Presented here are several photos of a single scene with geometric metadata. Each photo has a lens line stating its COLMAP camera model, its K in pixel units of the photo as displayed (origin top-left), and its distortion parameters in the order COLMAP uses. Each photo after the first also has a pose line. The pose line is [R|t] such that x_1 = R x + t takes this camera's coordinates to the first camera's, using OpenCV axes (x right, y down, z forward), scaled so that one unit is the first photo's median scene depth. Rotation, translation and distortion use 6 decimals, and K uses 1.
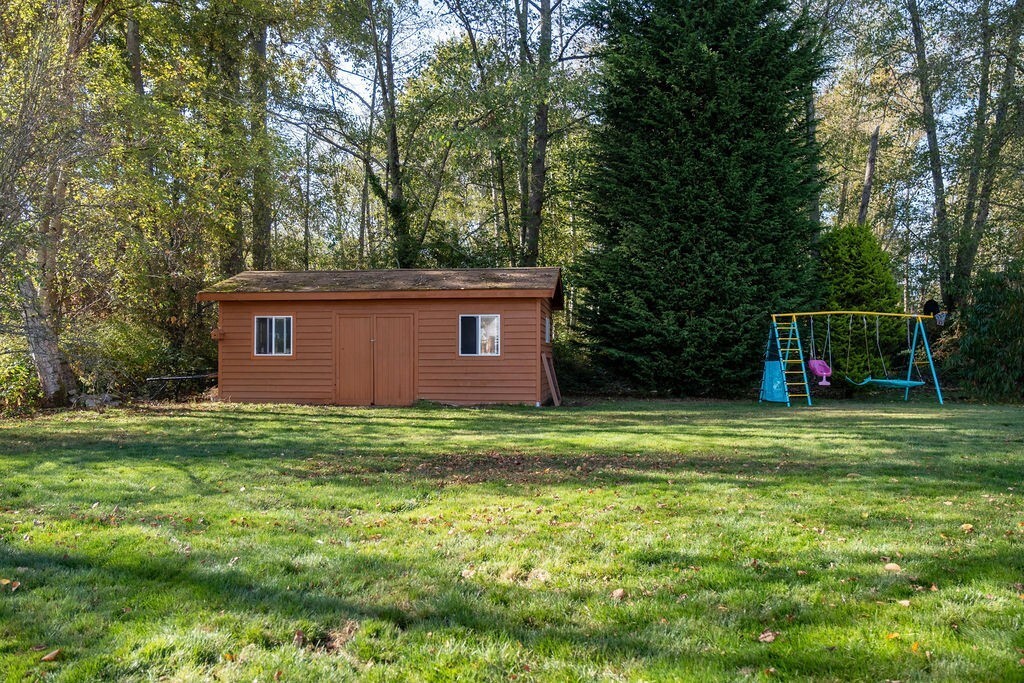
lens RADIAL K [[716.2, 0, 511.4], [0, 716.2, 340.5], [0, 0, 1]] dist [-0.008646, -0.003983]
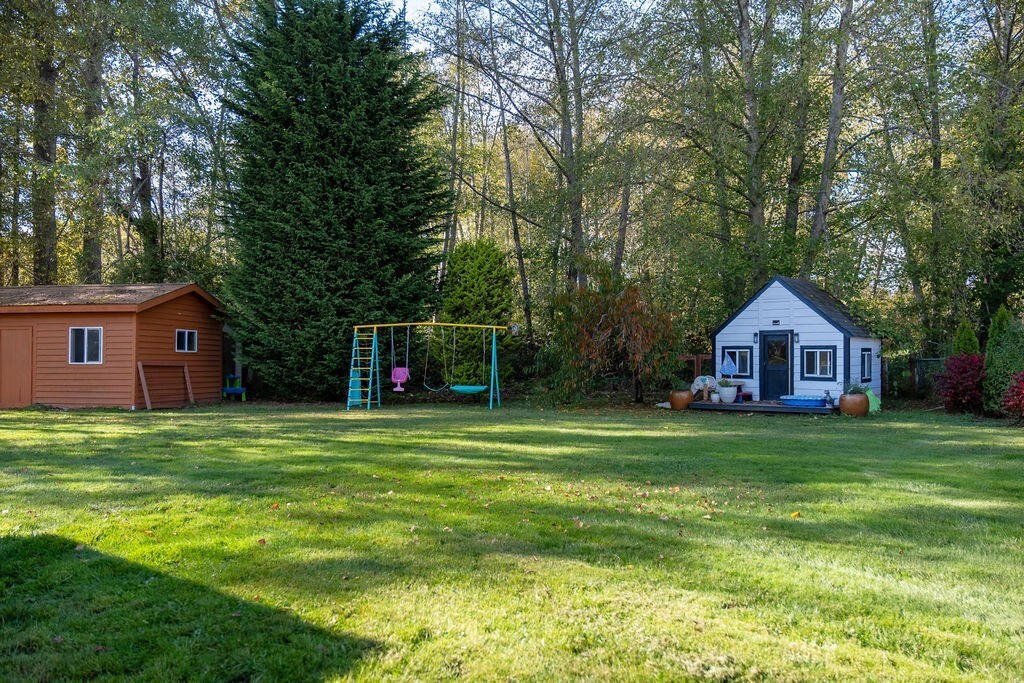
lens RADIAL K [[716.2, 0, 515.7], [0, 716.2, 344.3], [0, 0, 1]] dist [-0.008646, -0.003983]
pose [[0.999145, -0.001732, -0.041307, 0.655125], [0.001404, 0.999967, -0.007968, 0.000350], [0.041320, 0.007903, 0.999115, -0.080979]]
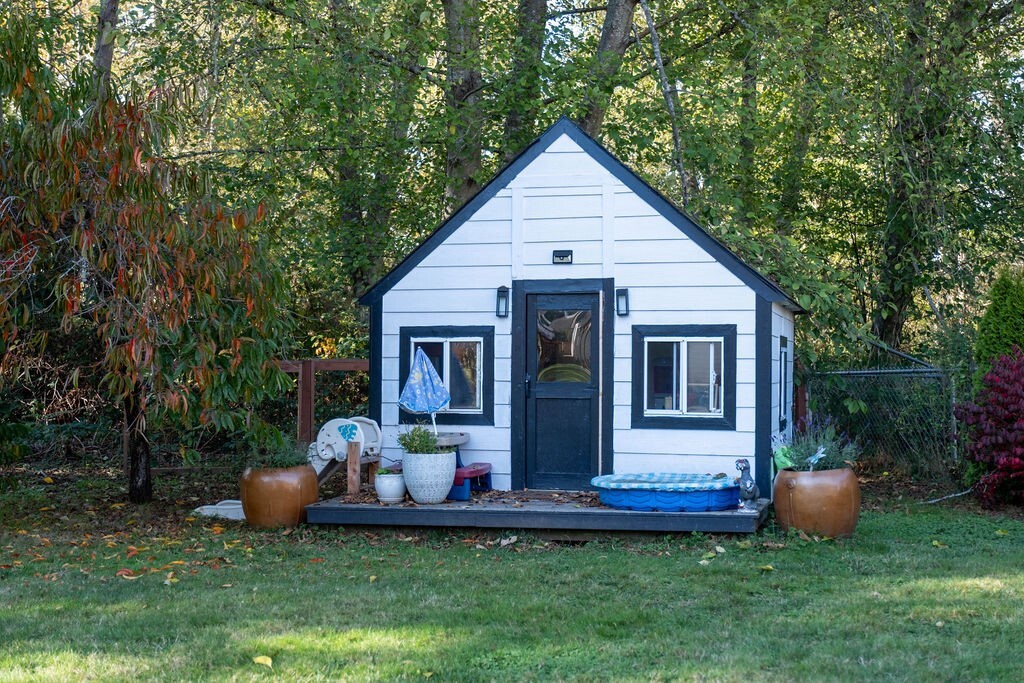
lens RADIAL K [[1216.9, 0, 512.3], [0, 1216.9, 339.4], [0, 0, 1]] dist [-0.006625, 0.000000]
pose [[0.912540, 0.014520, 0.408729, 0.723445], [-0.004480, 0.999664, -0.025511, 0.016303], [-0.408962, 0.021449, 0.912299, 0.428240]]
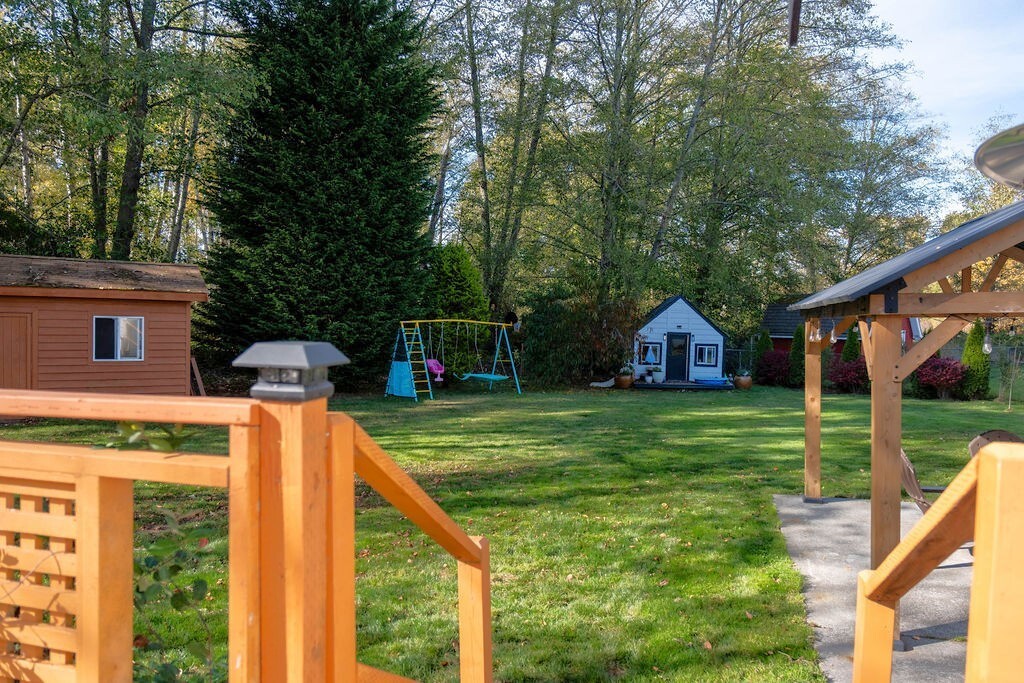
lens RADIAL K [[716.2, 0, 511.8], [0, 716.2, 341.5], [0, 0, 1]] dist [-0.008646, -0.003983]
pose [[0.803122, 0.002692, 0.595808, -0.181136], [-0.030320, 0.998879, 0.036357, -0.051223], [-0.595043, -0.047264, 0.802303, -0.037993]]
